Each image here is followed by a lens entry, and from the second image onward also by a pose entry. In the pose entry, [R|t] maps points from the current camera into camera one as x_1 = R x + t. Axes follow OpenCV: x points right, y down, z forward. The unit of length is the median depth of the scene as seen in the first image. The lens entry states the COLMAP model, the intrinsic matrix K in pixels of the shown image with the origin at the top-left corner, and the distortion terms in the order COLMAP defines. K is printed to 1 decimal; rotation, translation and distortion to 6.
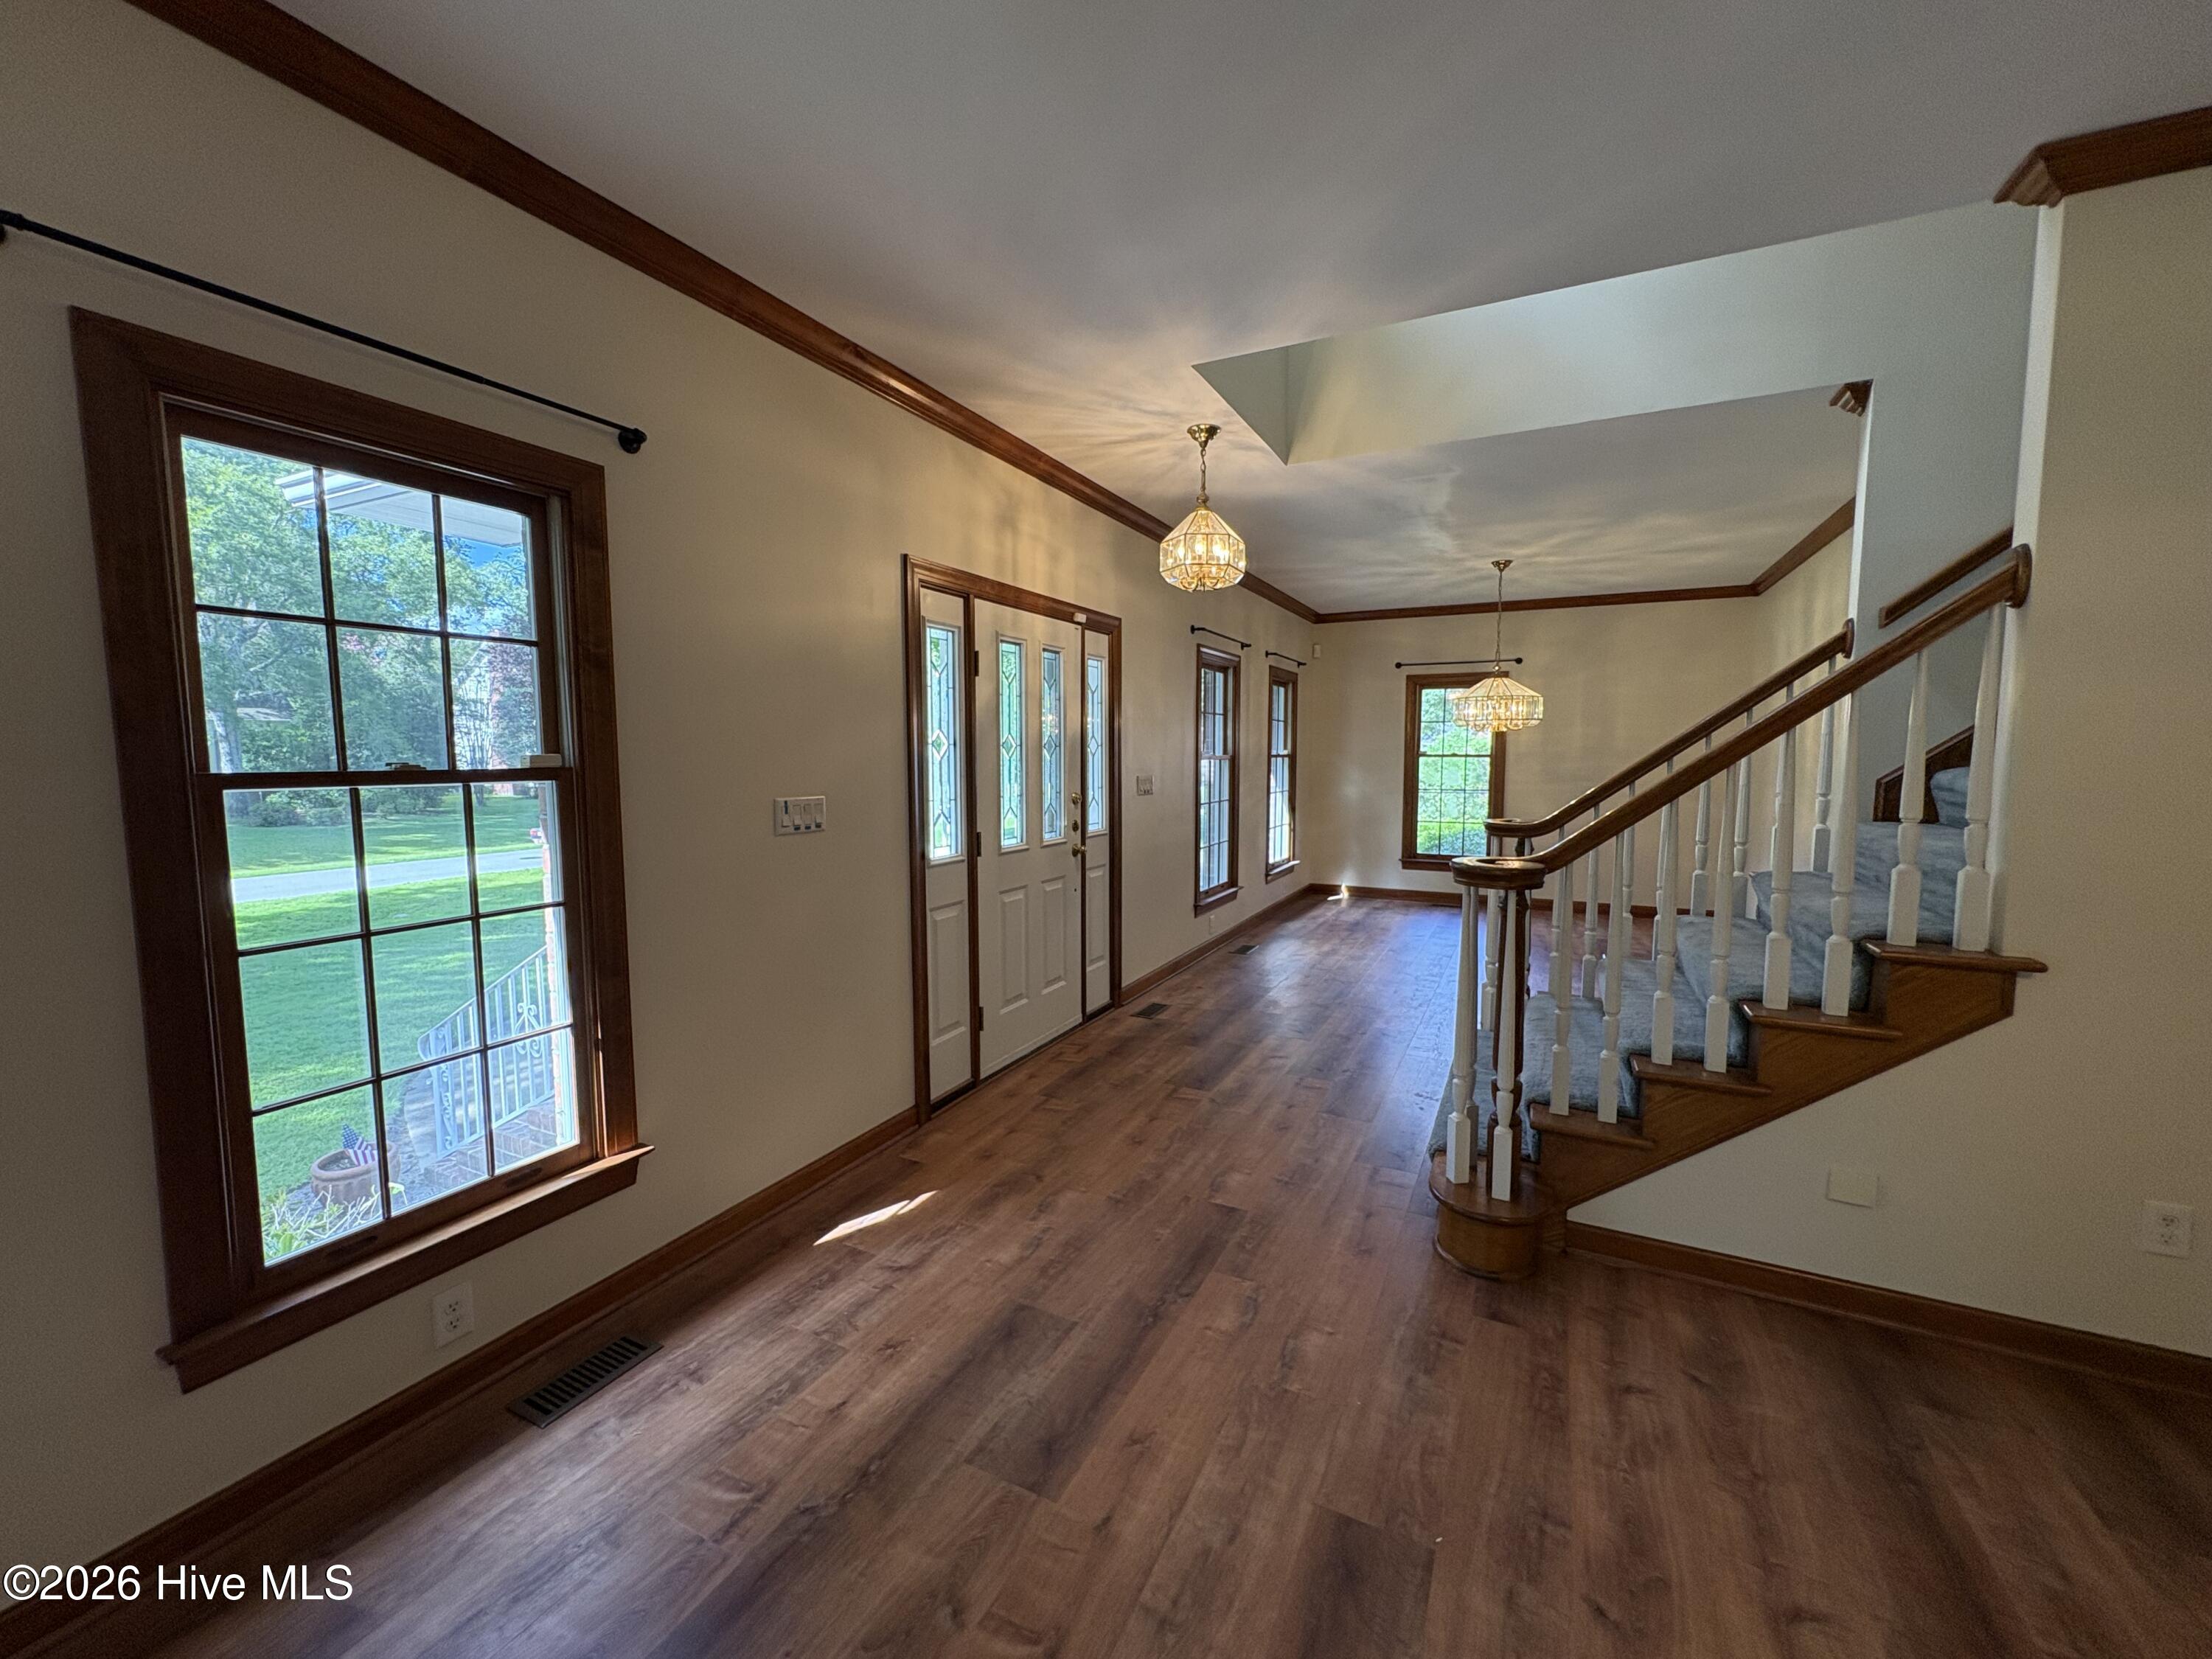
lens RADIAL K [[880.8, 0, 1109.5], [0, 880.8, 824.4], [0, 0, 1]] dist [-0.001225, 0.000075]
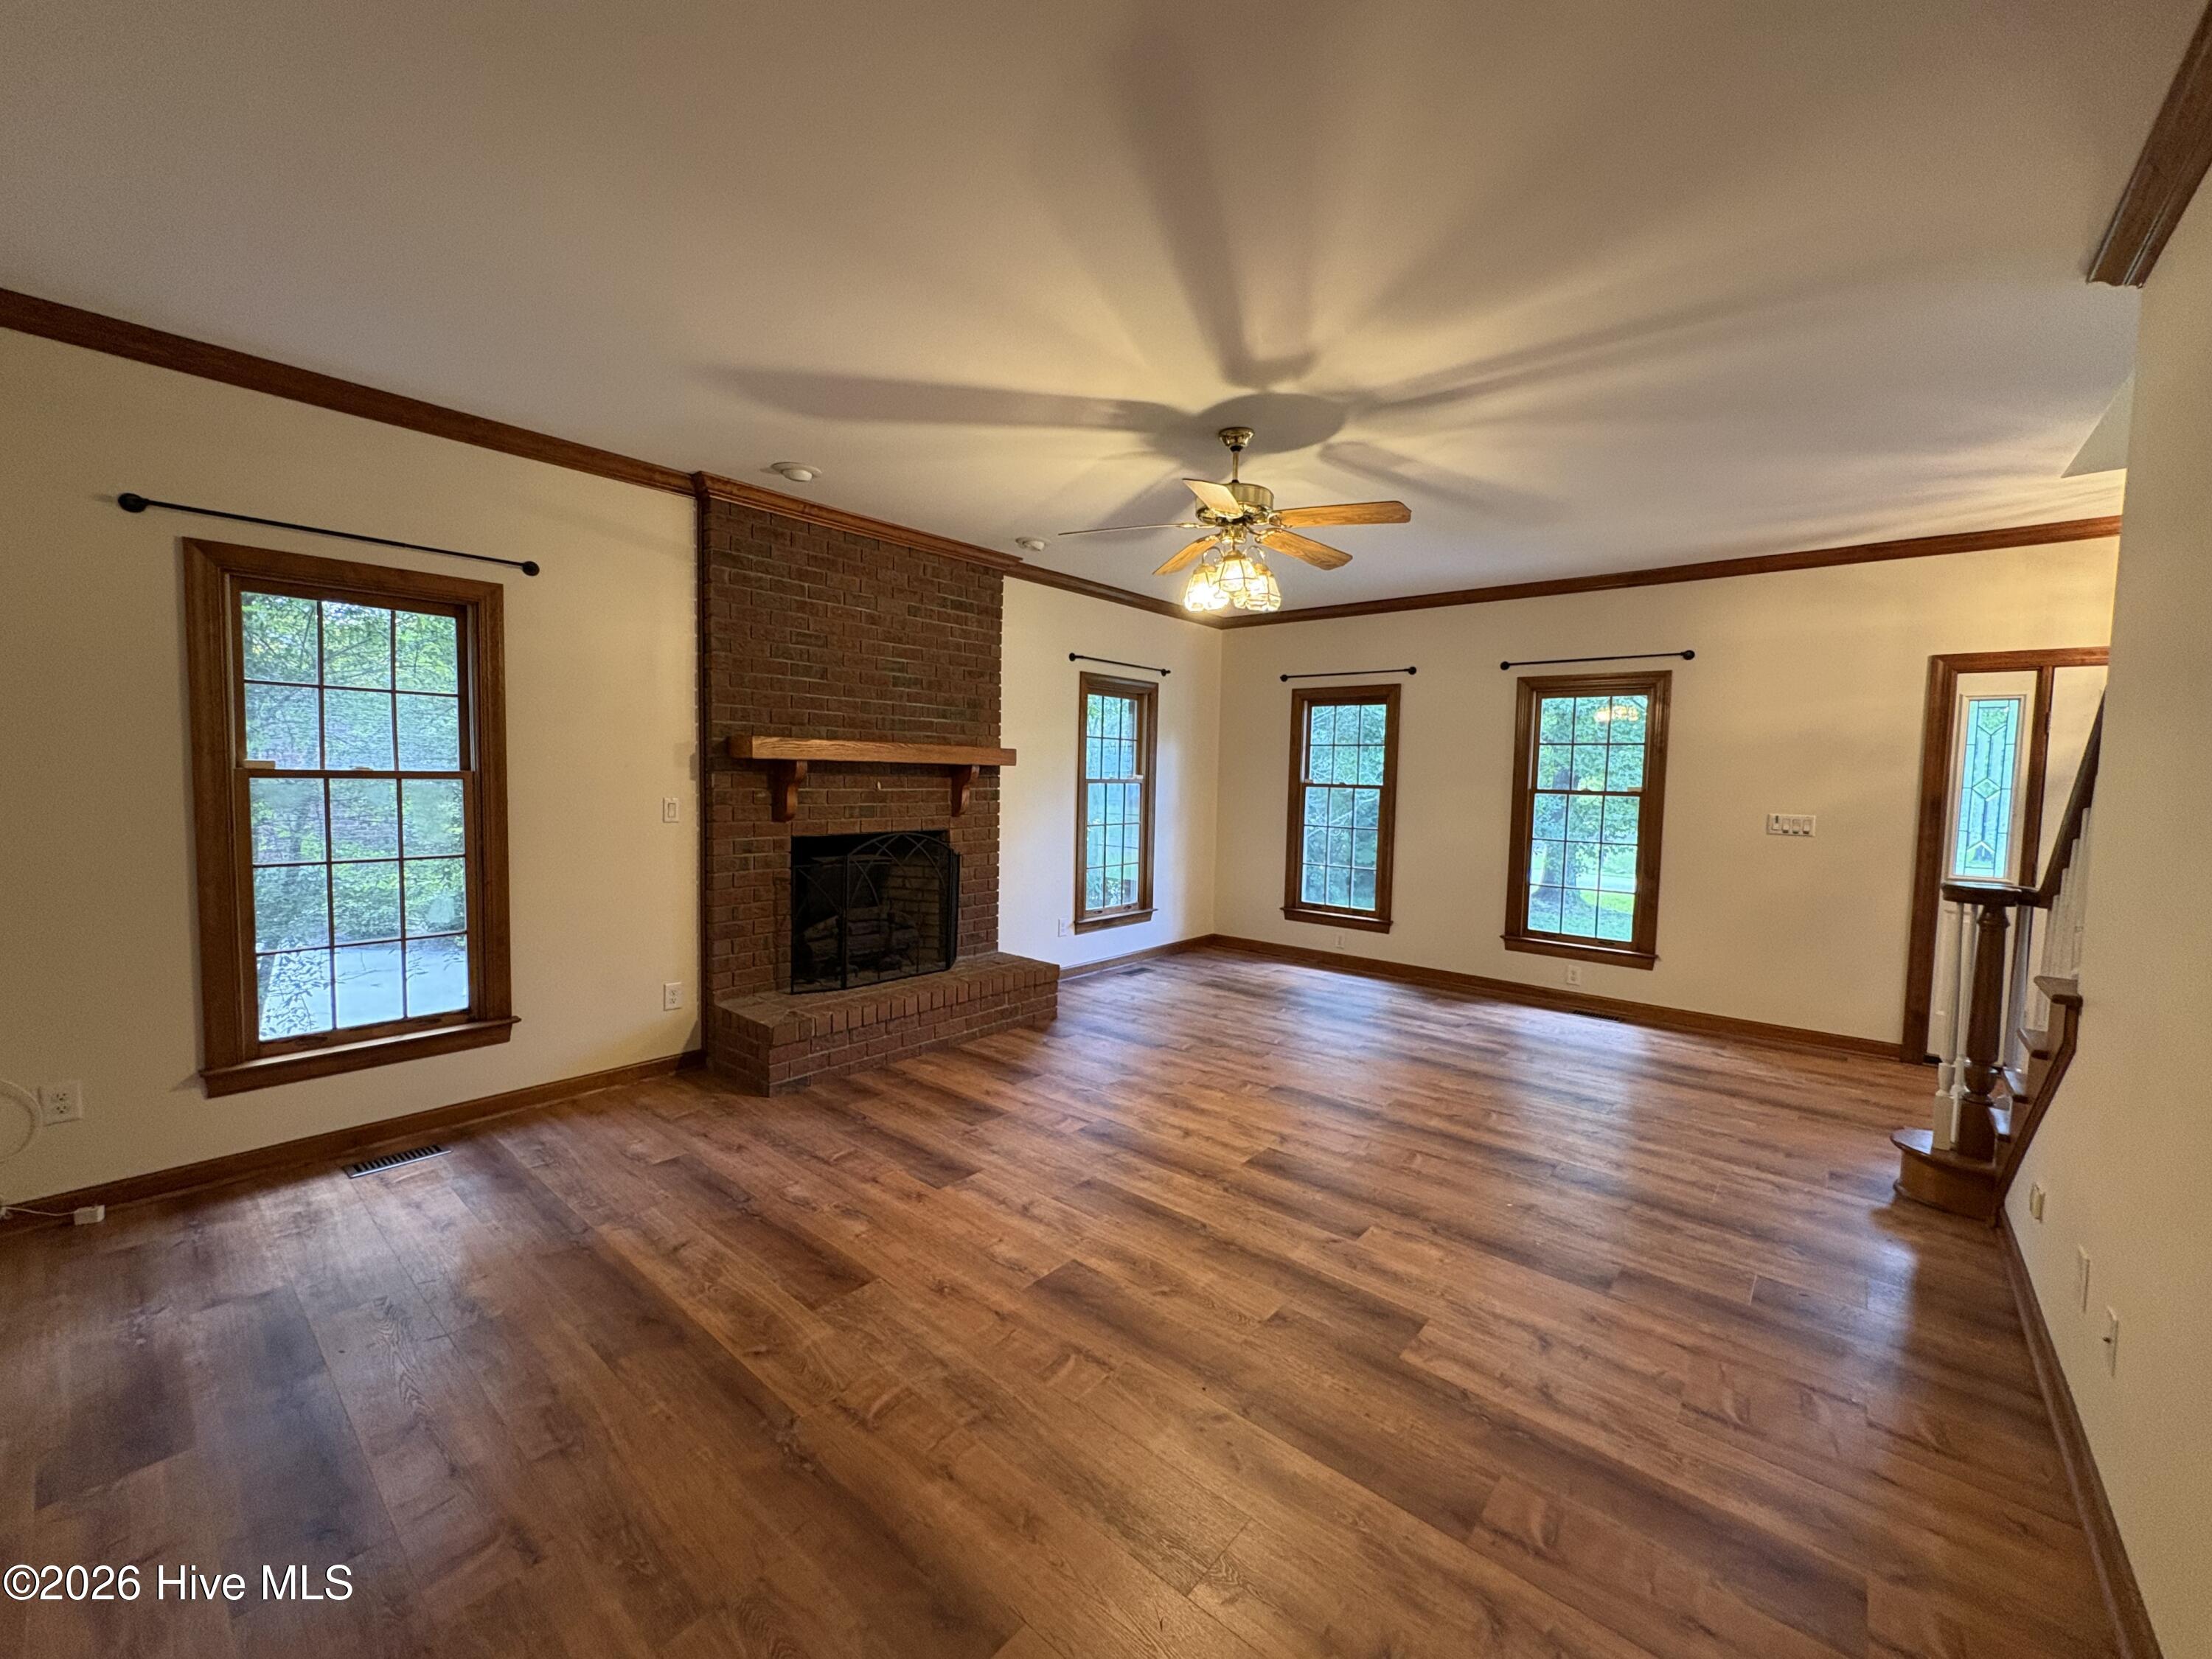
lens RADIAL K [[880.8, 0, 1099.0], [0, 880.8, 826.2], [0, 0, 1]] dist [-0.001225, 0.000075]
pose [[-0.239692, 0.053424, -0.969378, 1.314271], [-0.101609, 0.991621, 0.079774, -0.006409], [0.965517, 0.117618, -0.232255, 0.052406]]
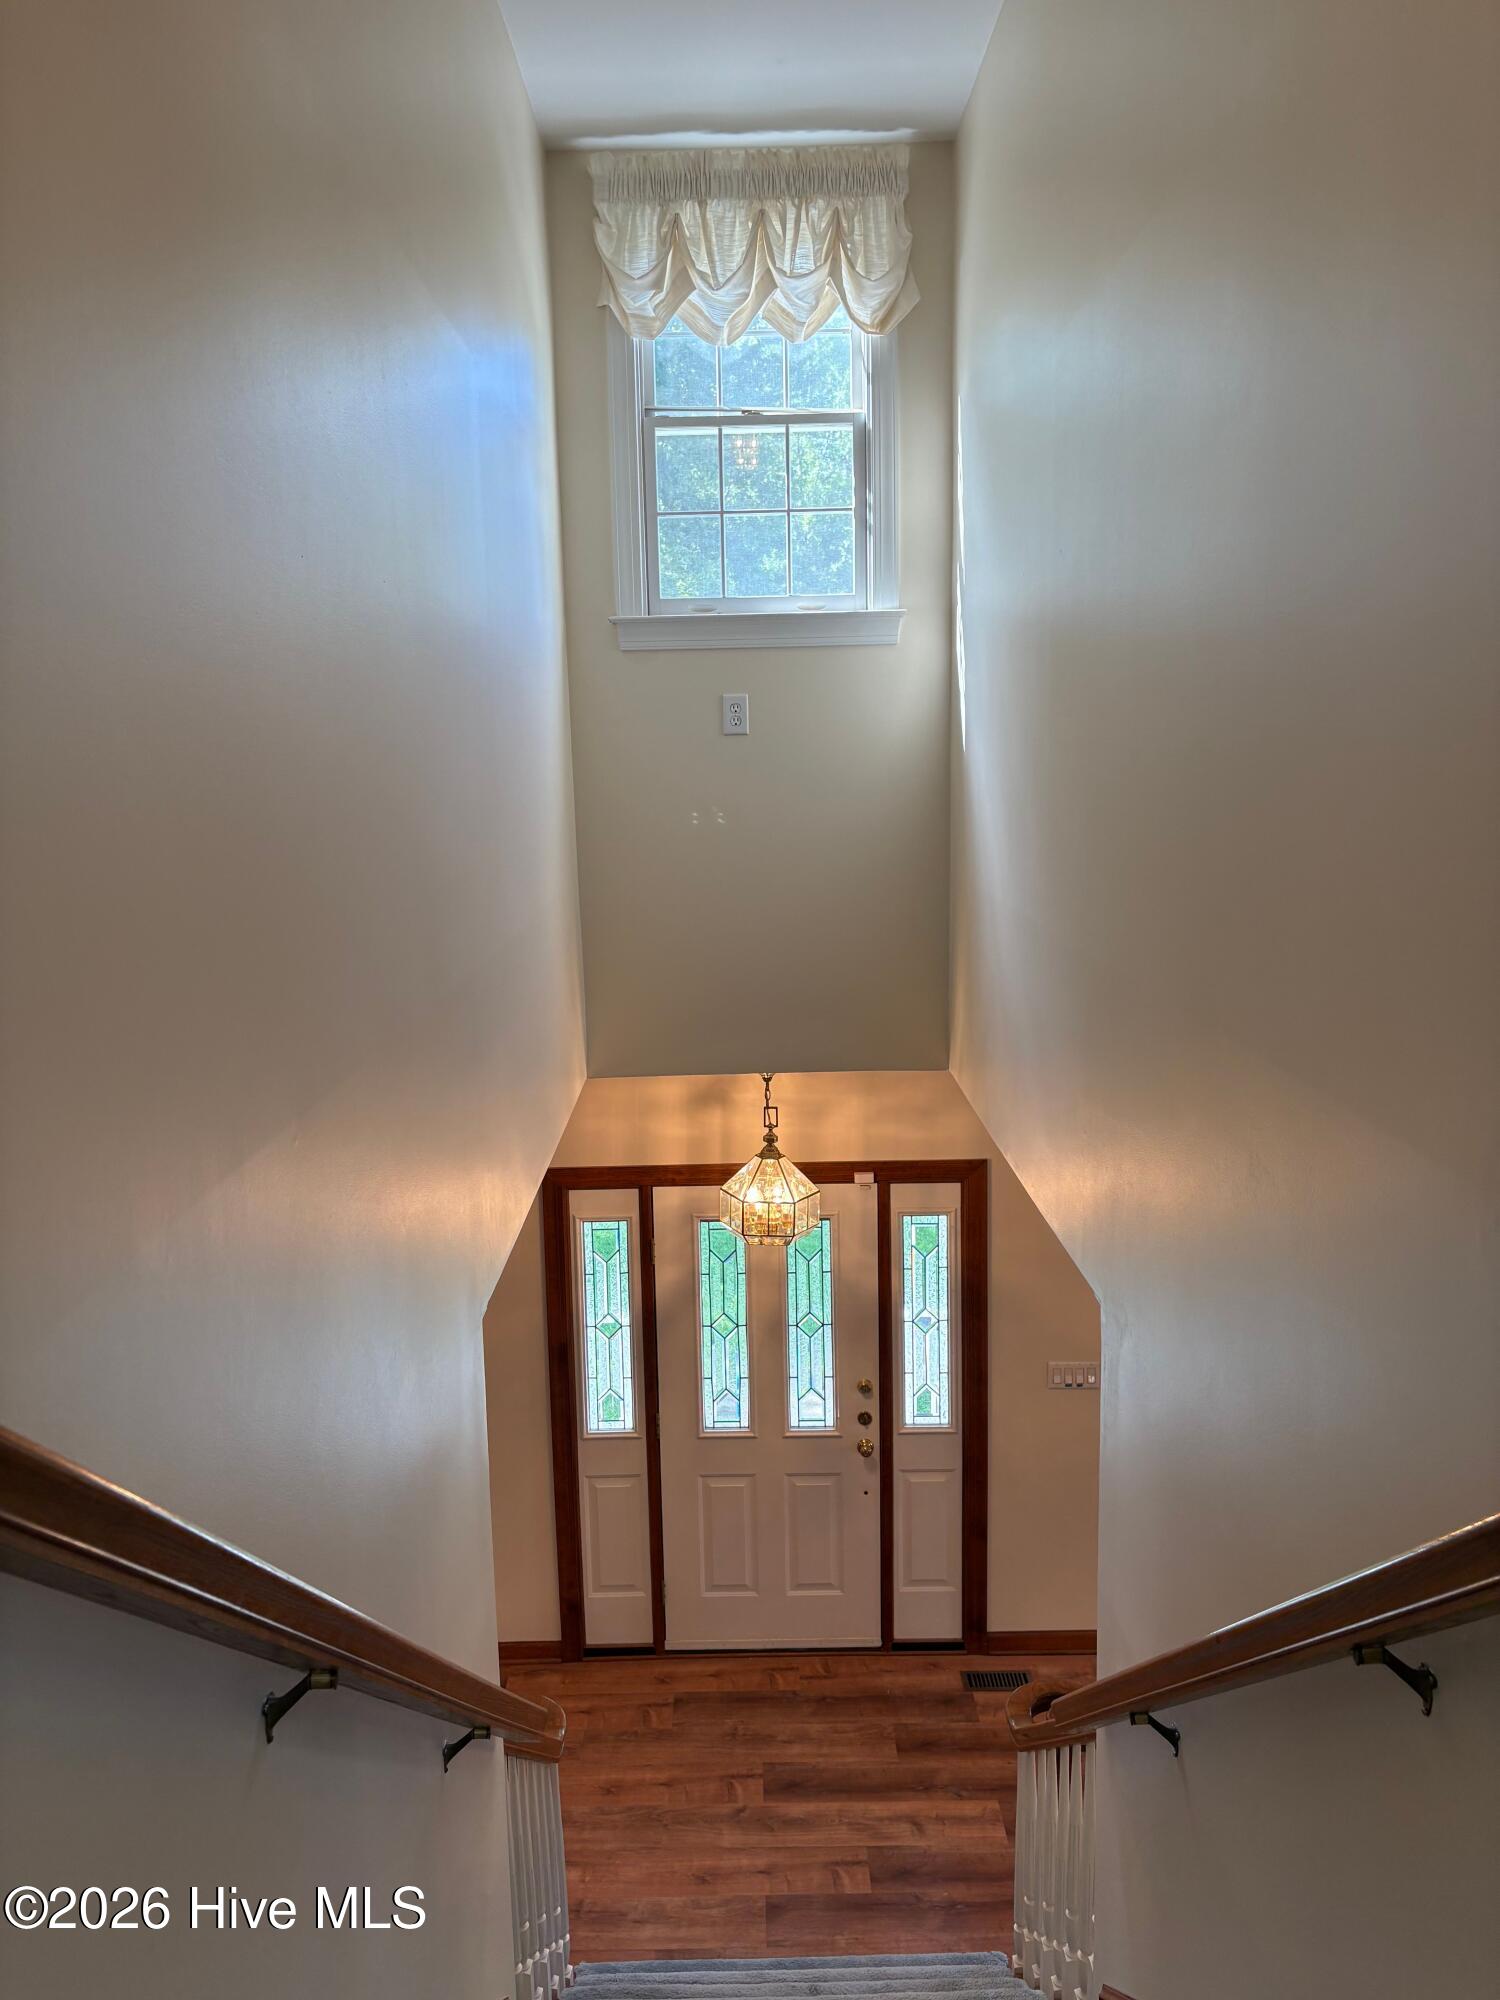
lens RADIAL K [[1486.2, 0, 749.9], [0, 1486.2, 1001.2], [0, 0, 1]] dist [-0.007404, 0.000612]
pose [[0.438821, 0.136224, -0.888189, 1.330640], [-0.051778, 0.990633, 0.126354, -0.674941], [0.897082, -0.009458, 0.441764, 0.366621]]
